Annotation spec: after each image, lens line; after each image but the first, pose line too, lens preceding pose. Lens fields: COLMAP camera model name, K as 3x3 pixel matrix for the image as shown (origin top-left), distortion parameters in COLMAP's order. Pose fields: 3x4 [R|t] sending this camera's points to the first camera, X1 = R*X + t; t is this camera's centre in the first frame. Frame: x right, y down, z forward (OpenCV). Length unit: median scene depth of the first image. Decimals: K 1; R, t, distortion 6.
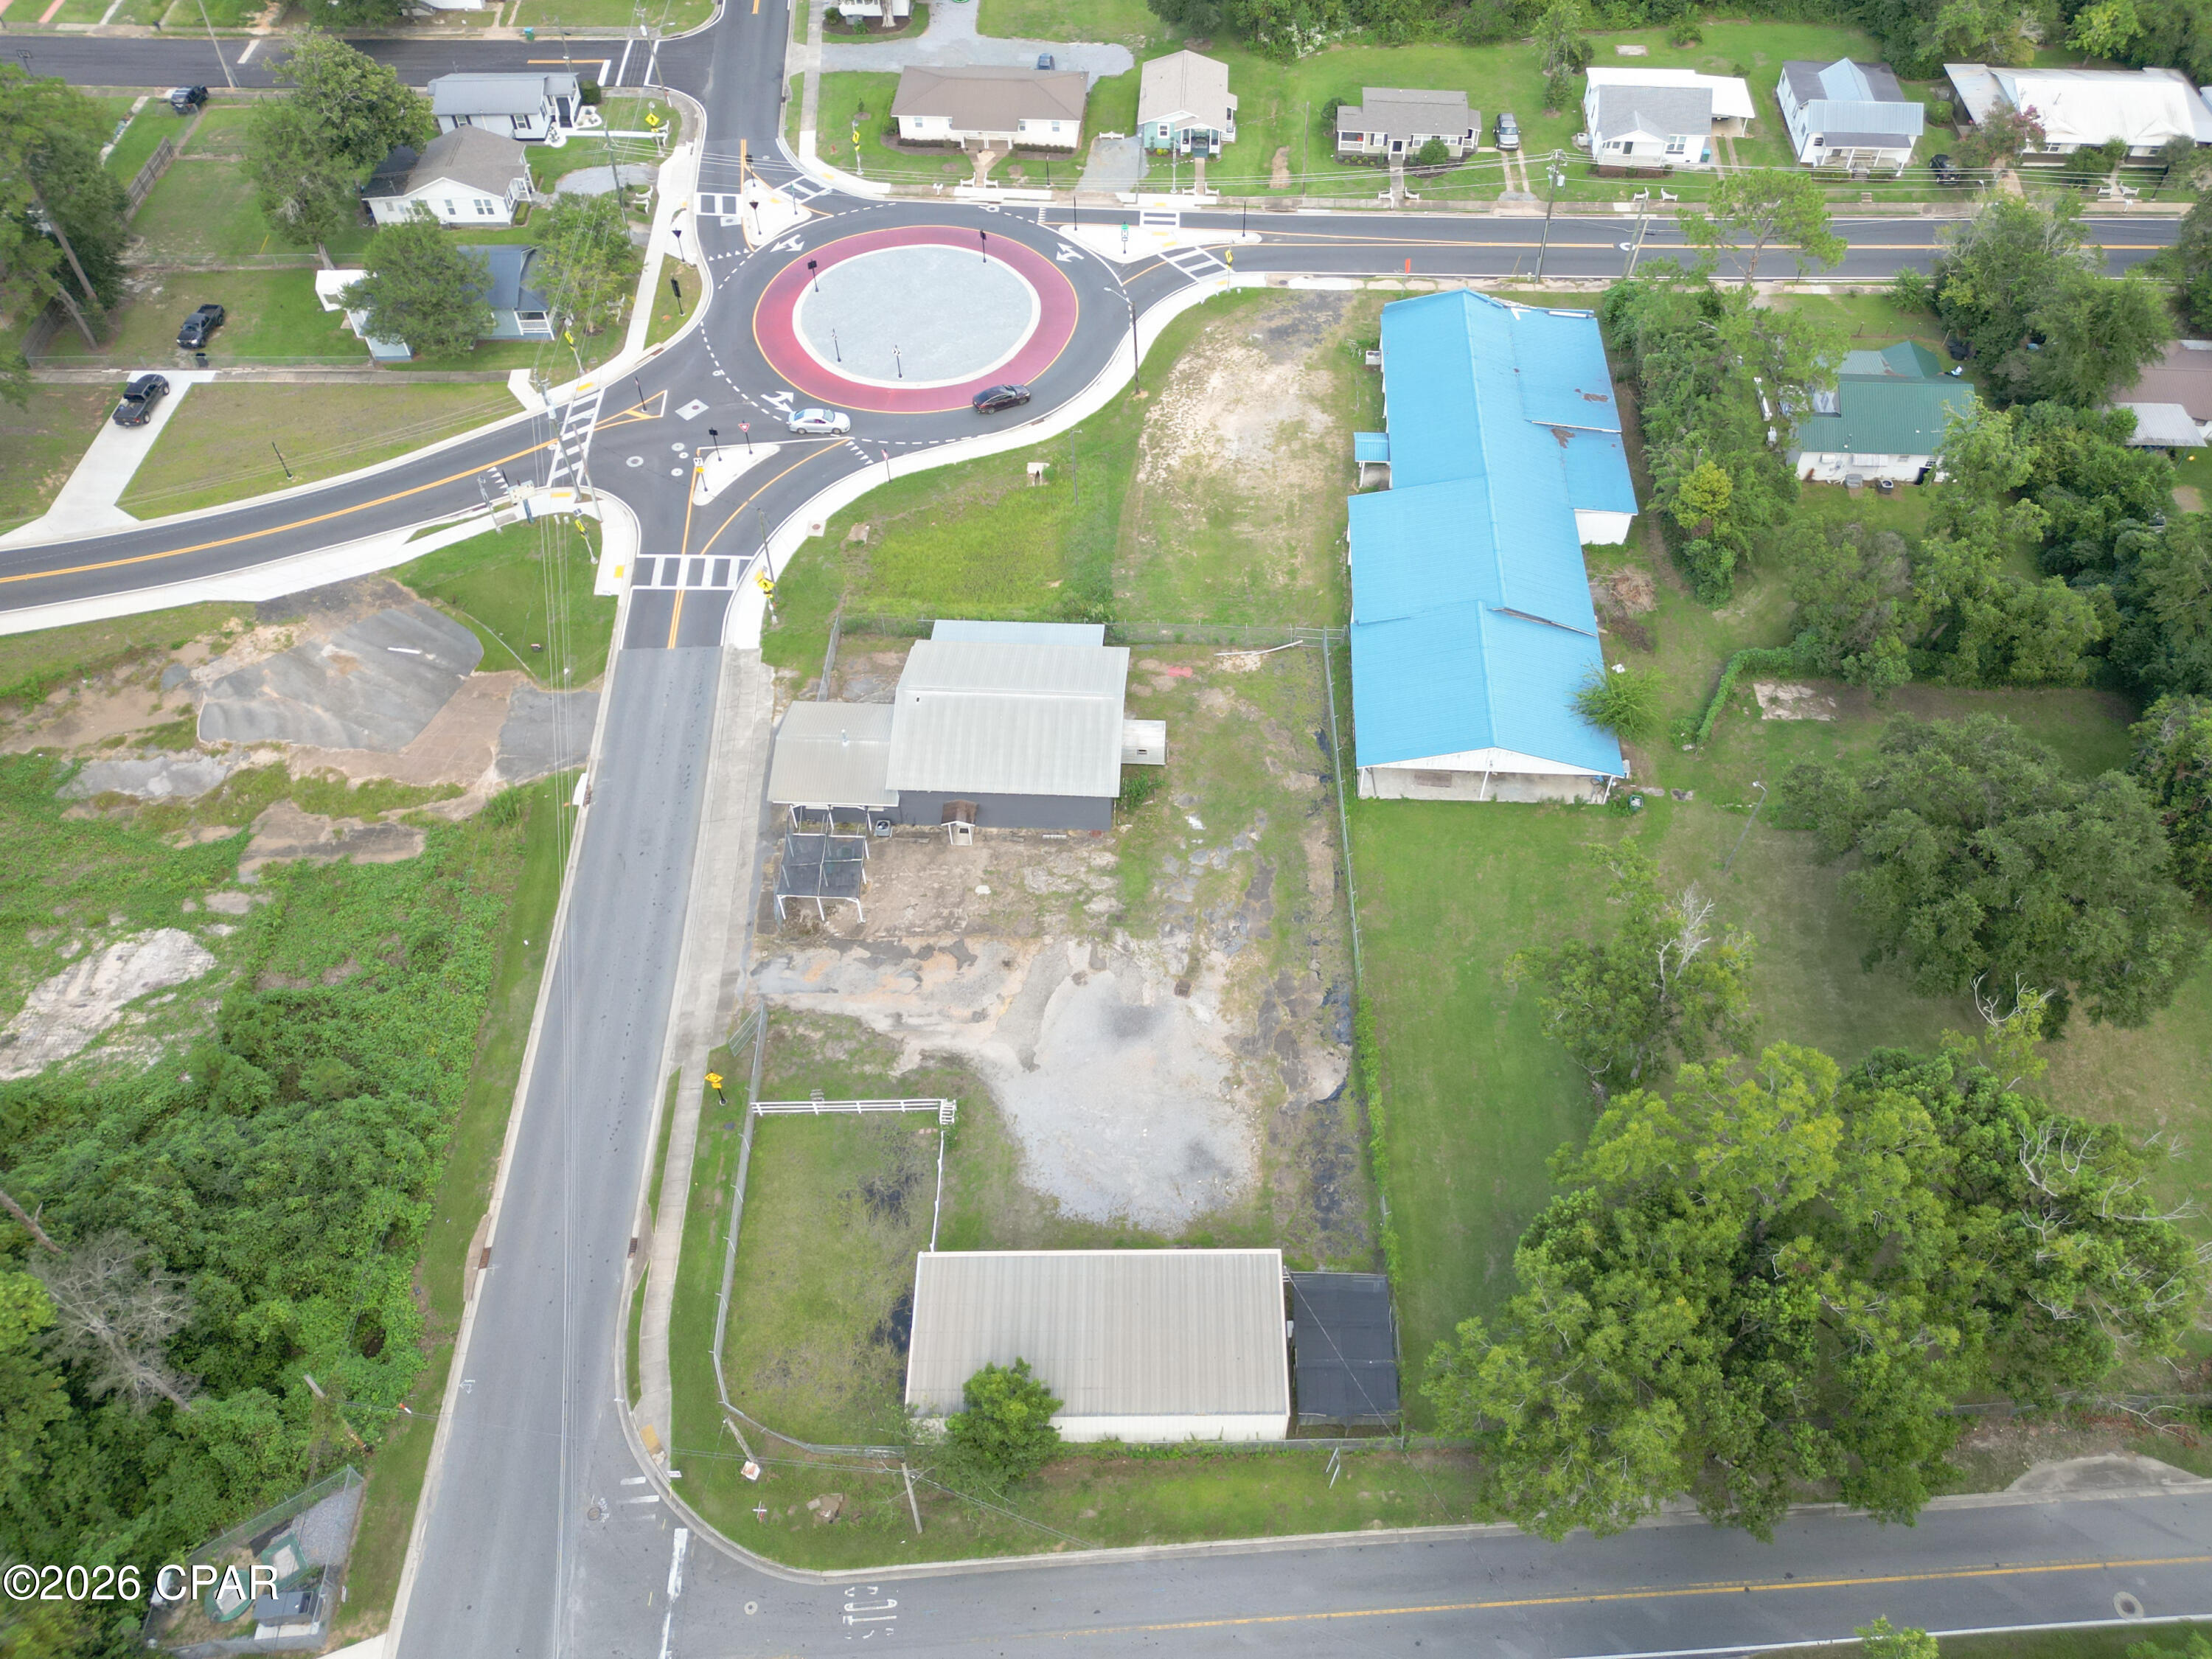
lens RADIAL K [[1633.2, 0, 1179.1], [0, 1633.2, 791.9], [0, 0, 1]] dist [0.078418, -0.103039]
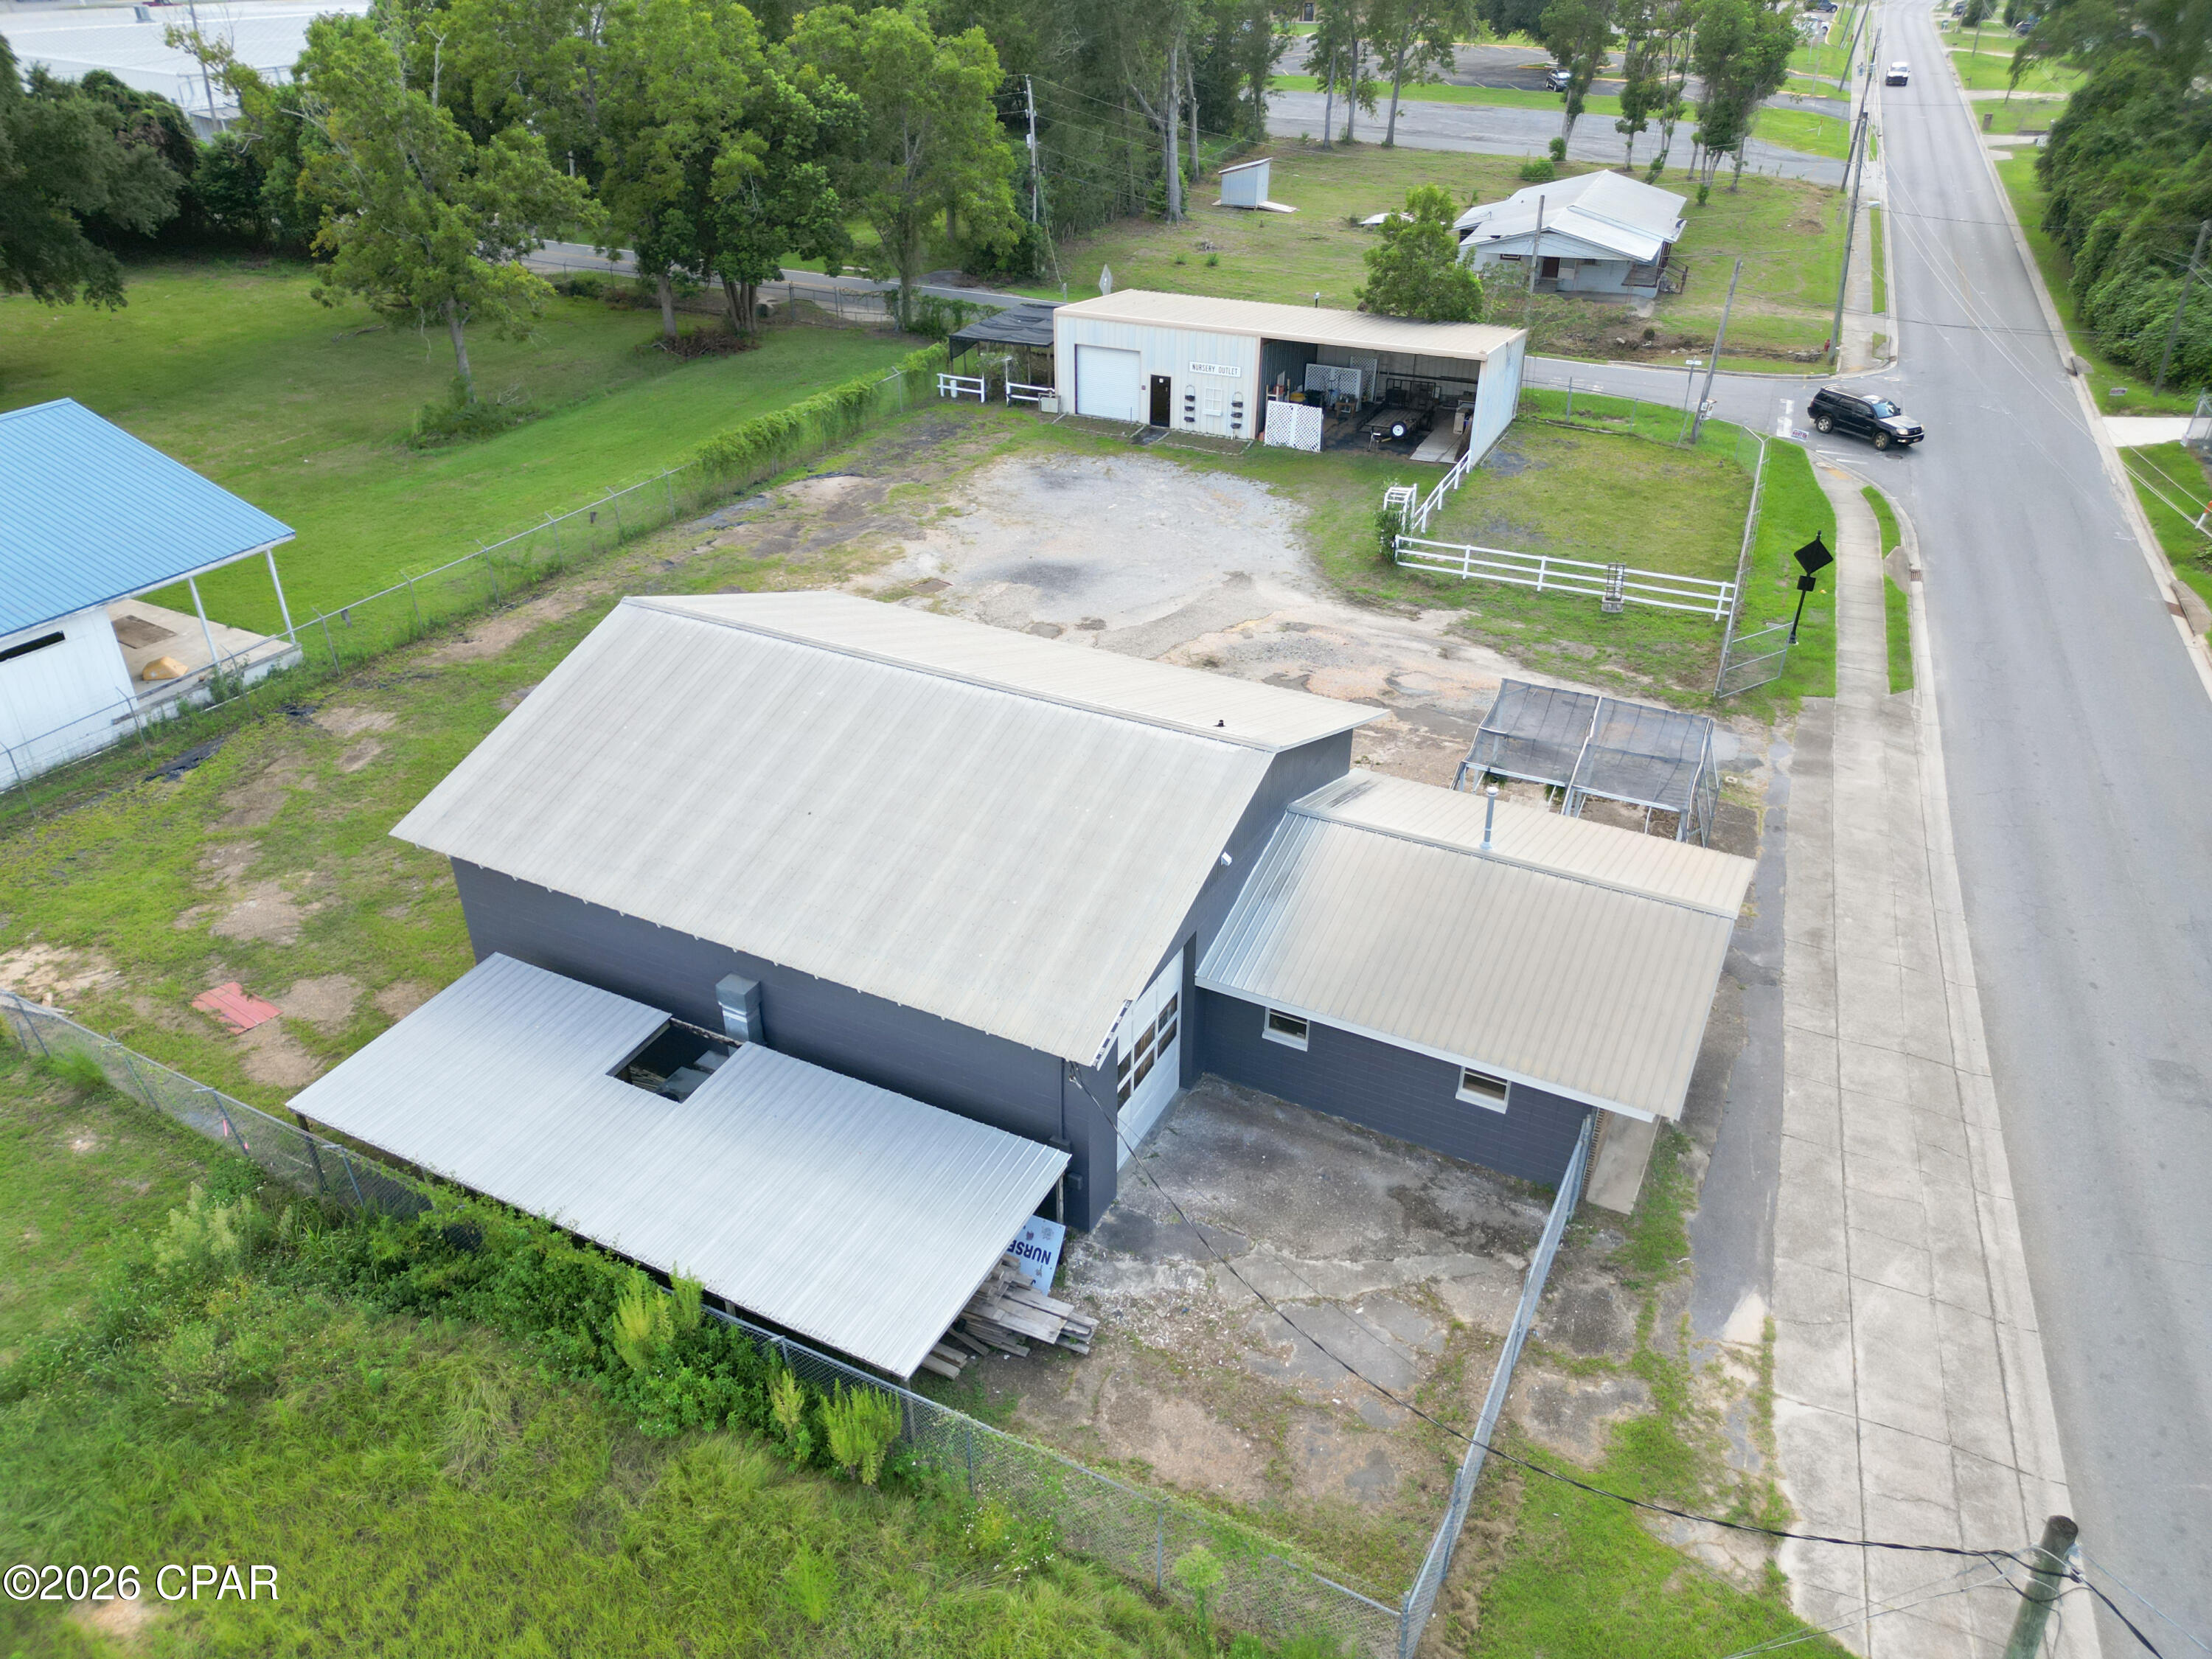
lens RADIAL K [[1552.3, 0, 1106.0], [0, 1552.3, 829.5], [0, 0, 1]] dist [0.070284, -0.070442]
pose [[-0.903380, -0.229831, 0.362053, -0.245031], [0.316585, 0.212074, 0.924553, -0.309839], [-0.289273, 0.949843, -0.118822, 1.060402]]
